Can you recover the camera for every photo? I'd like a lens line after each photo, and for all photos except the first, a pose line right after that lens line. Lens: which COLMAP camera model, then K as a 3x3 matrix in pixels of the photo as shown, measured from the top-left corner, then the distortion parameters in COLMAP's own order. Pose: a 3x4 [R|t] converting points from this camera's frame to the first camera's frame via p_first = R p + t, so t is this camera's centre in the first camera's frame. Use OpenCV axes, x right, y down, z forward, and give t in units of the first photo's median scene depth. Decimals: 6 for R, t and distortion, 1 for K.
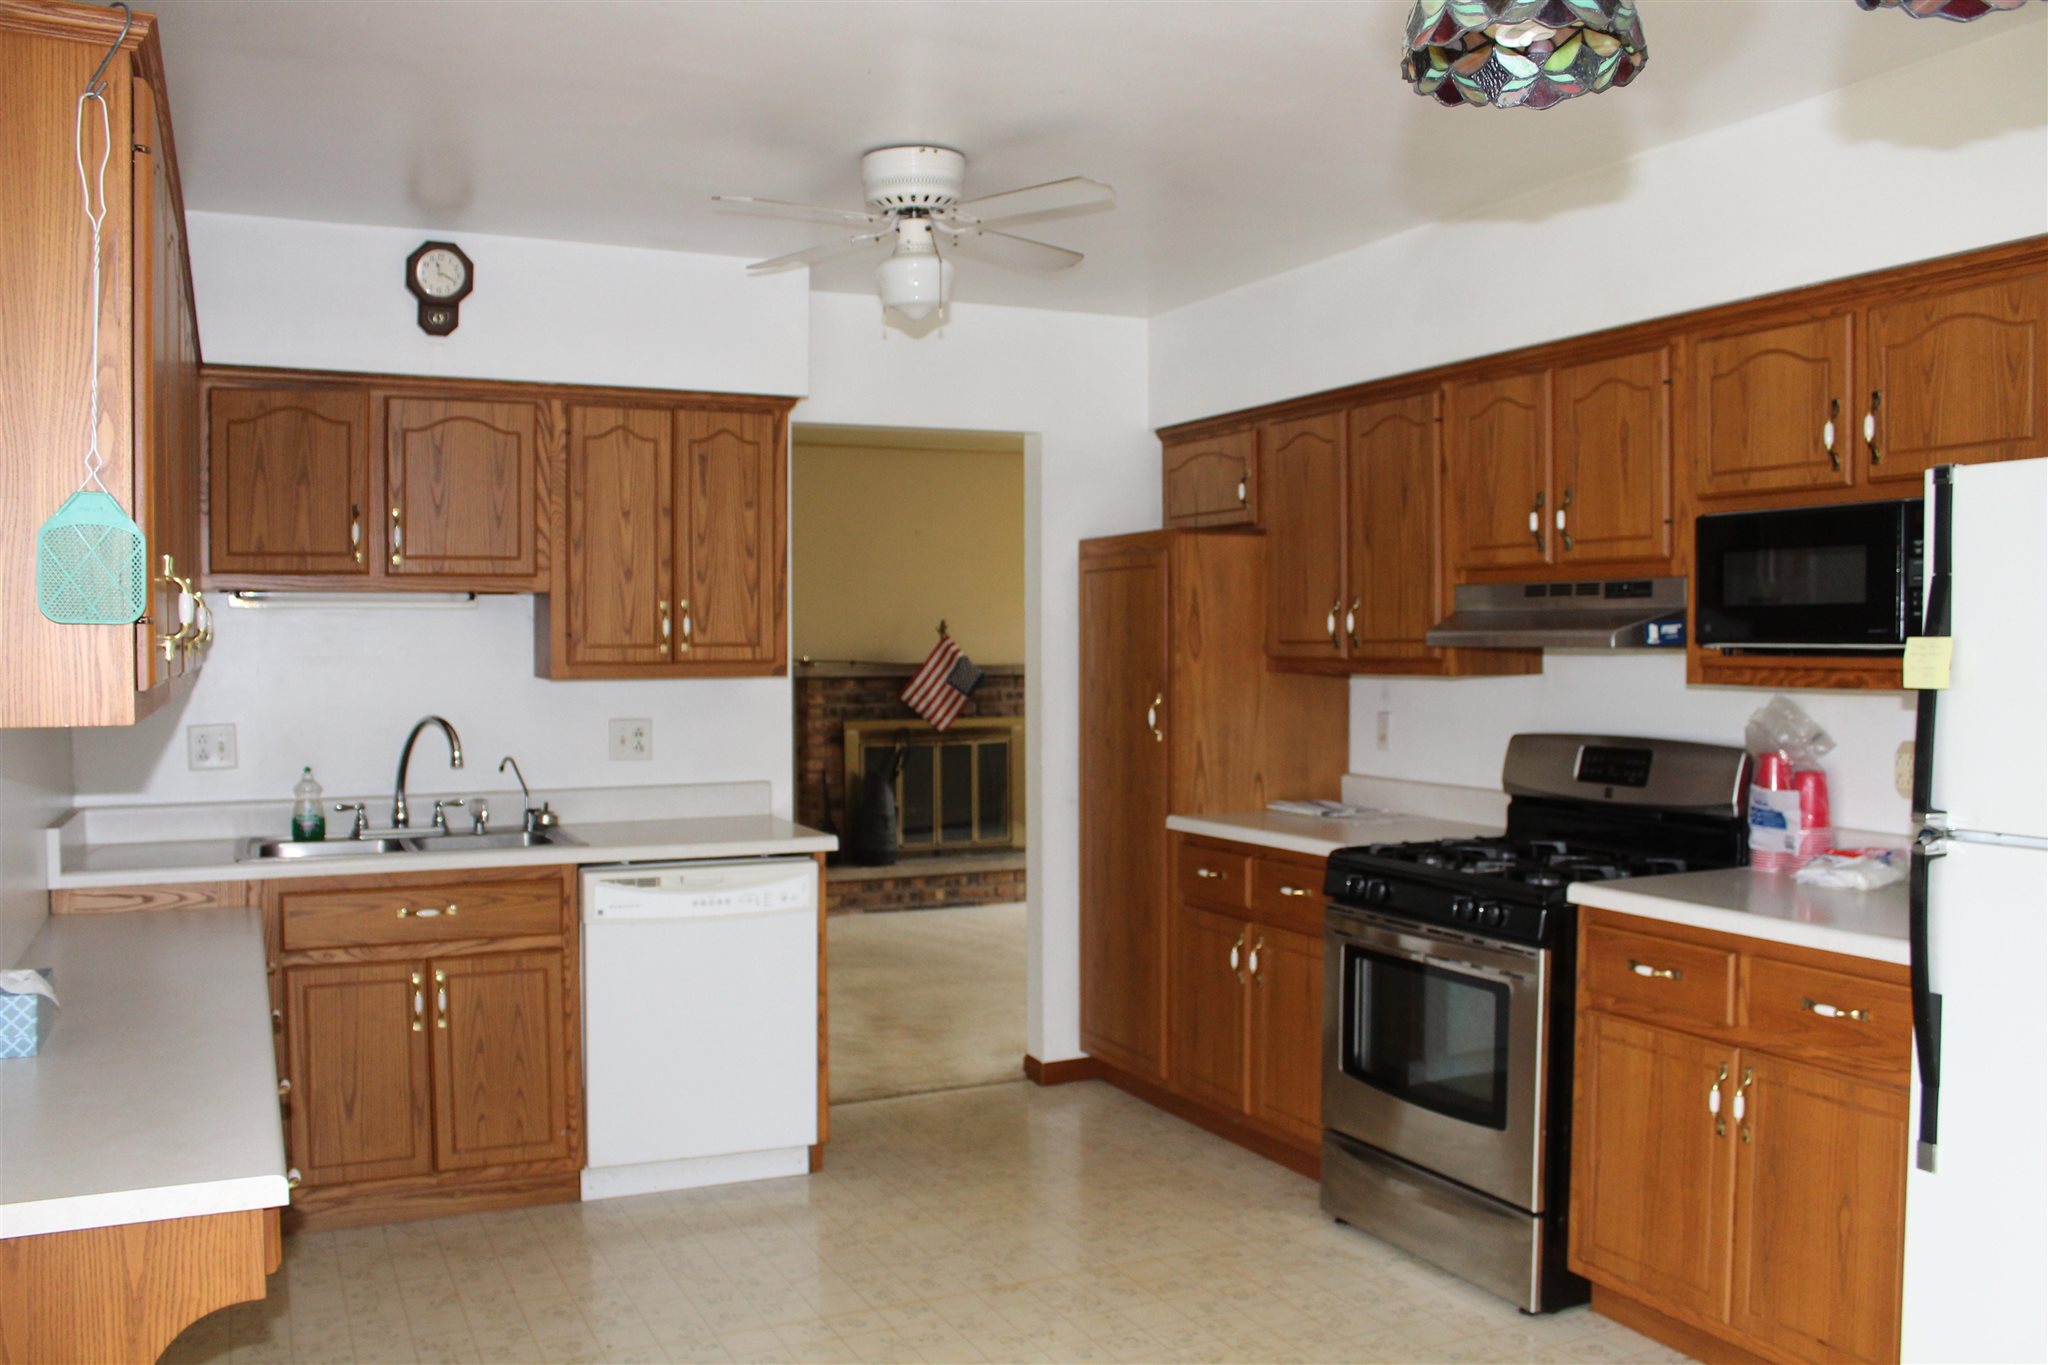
lens RADIAL K [[1688.7, 0, 1024.0], [0, 1688.7, 682.5], [0, 0, 1]] dist [-0.163490, 0.134294]
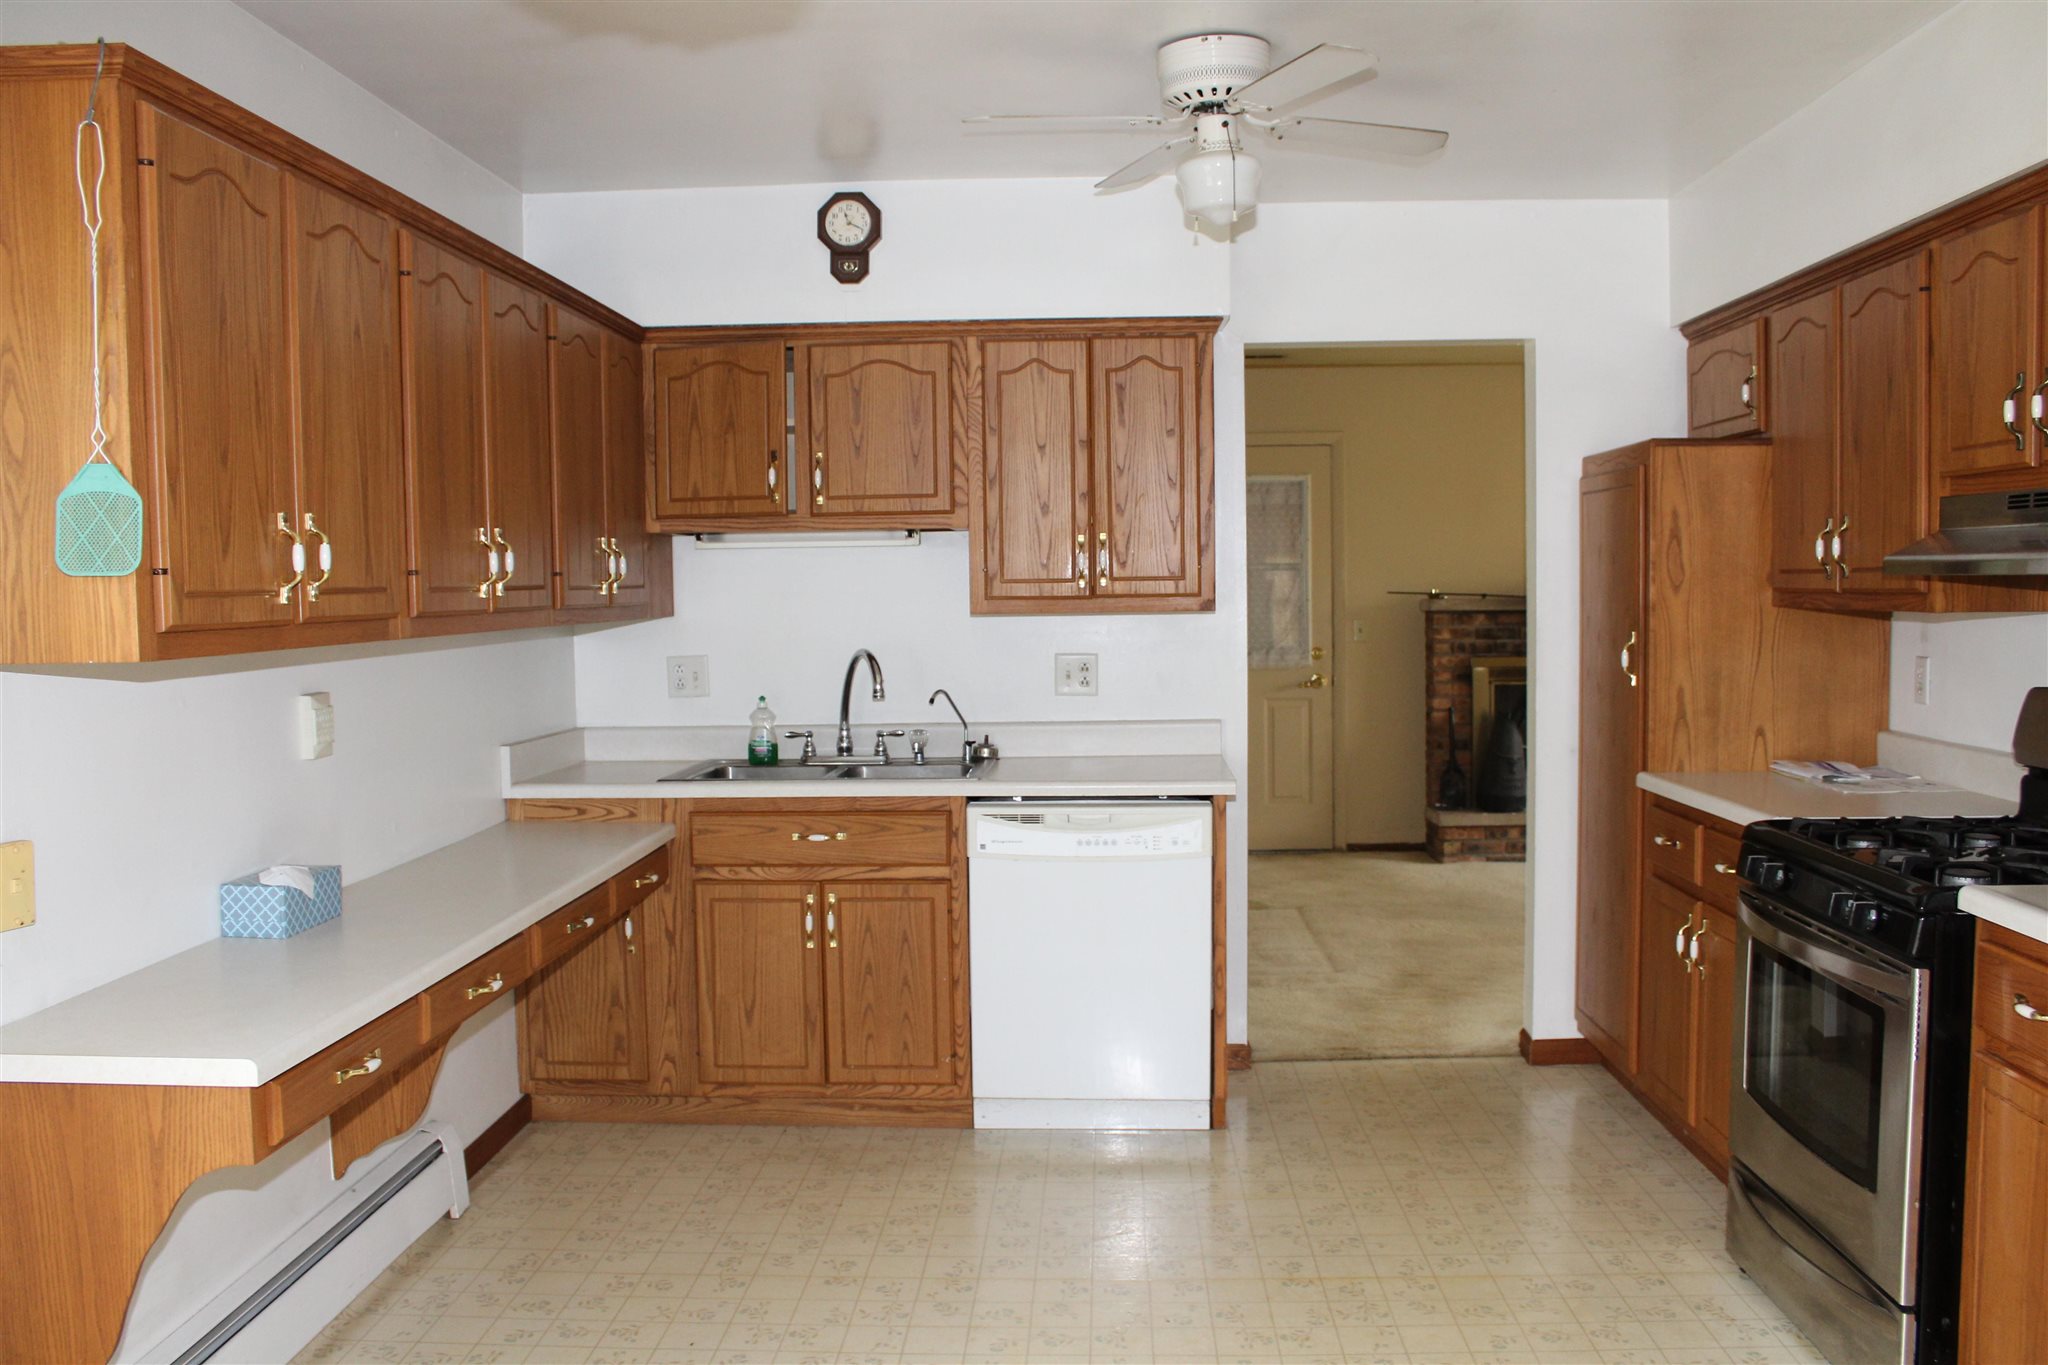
lens RADIAL K [[1688.7, 0, 1024.0], [0, 1688.7, 682.5], [0, 0, 1]] dist [-0.163490, 0.134294]
pose [[0.882189, 0.018911, -0.470515, 0.229394], [0.000167, 0.999181, 0.040473, -0.001999], [0.470895, -0.035783, 0.881463, 0.111342]]
